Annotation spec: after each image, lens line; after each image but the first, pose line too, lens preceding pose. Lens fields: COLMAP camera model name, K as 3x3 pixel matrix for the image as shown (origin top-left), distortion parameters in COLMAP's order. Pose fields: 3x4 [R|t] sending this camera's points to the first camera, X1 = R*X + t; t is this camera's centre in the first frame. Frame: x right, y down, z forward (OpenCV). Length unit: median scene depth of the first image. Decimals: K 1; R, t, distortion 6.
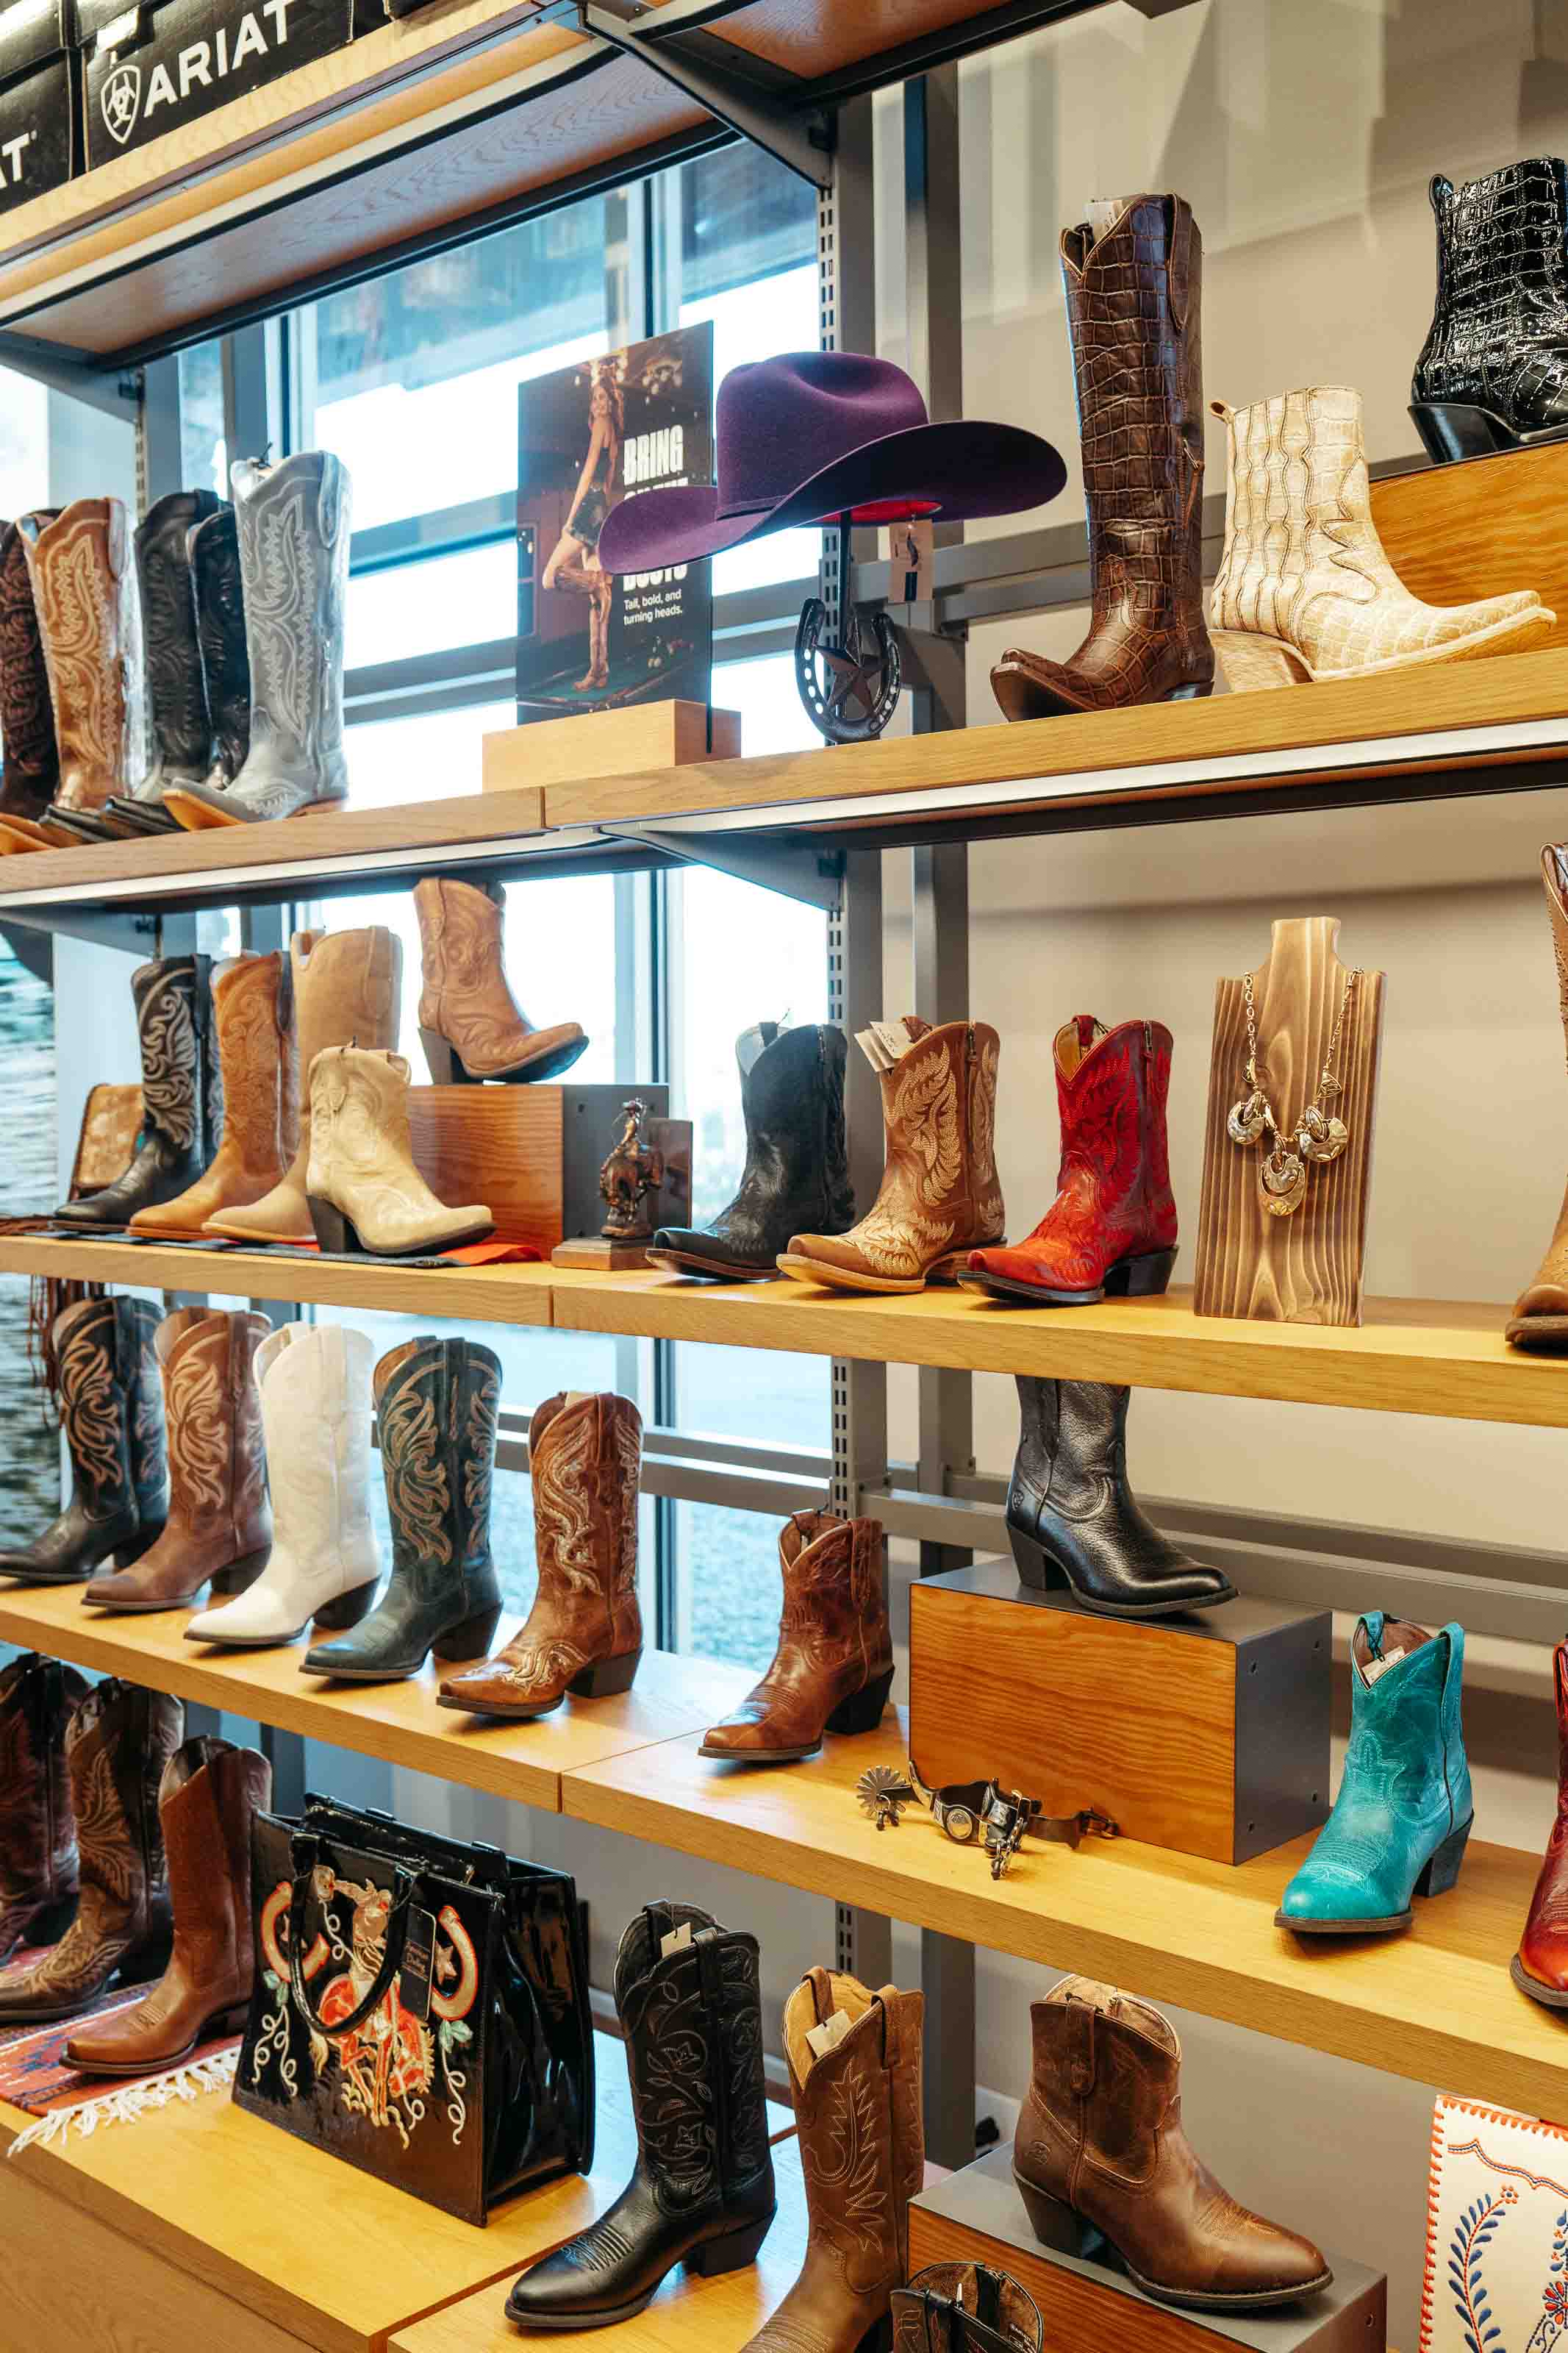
lens RADIAL K [[2274.9, 0, 786.7], [0, 2274.9, 1186.1], [0, 0, 1]] dist [-0.010725, 0.000000]
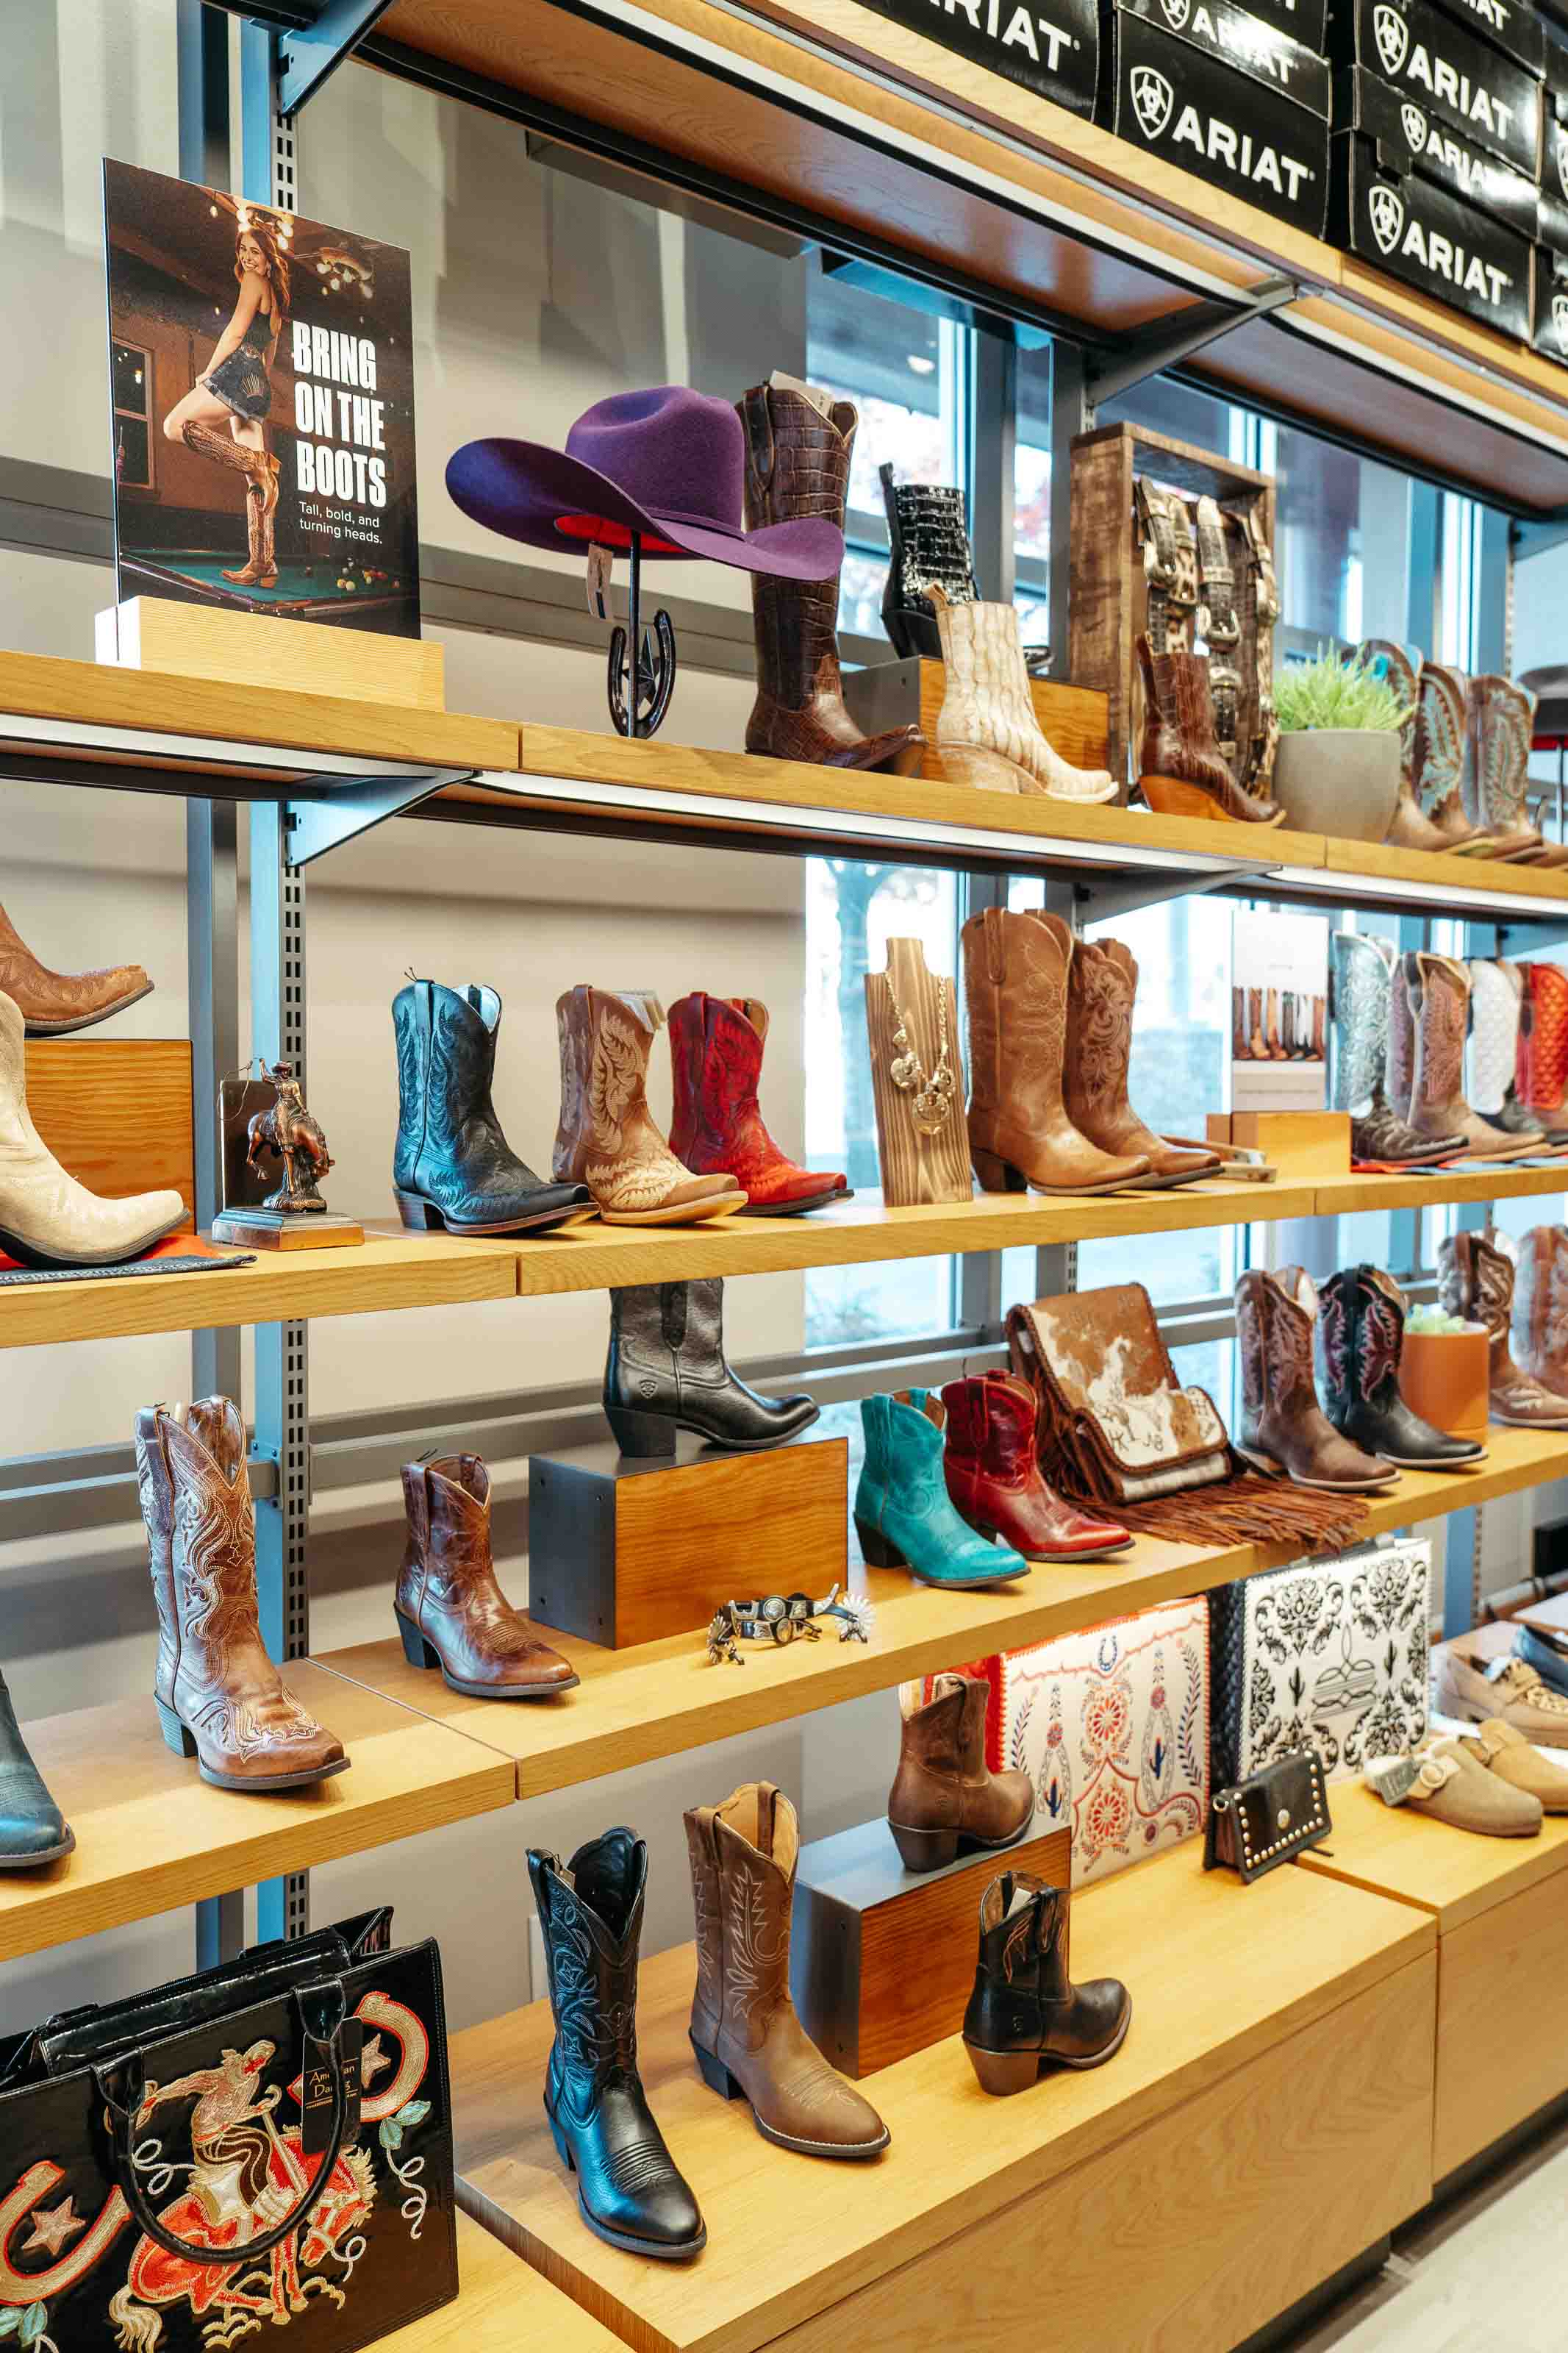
lens RADIAL K [[1955.9, 0, 785.0], [0, 1955.9, 1168.8], [0, 0, 1]] dist [-0.009465, -0.010377]
pose [[0.098109, -0.056850, 0.993551, -0.852179], [0.038545, 0.997835, 0.053289, -0.029061], [-0.994429, 0.033068, 0.100088, 0.759048]]
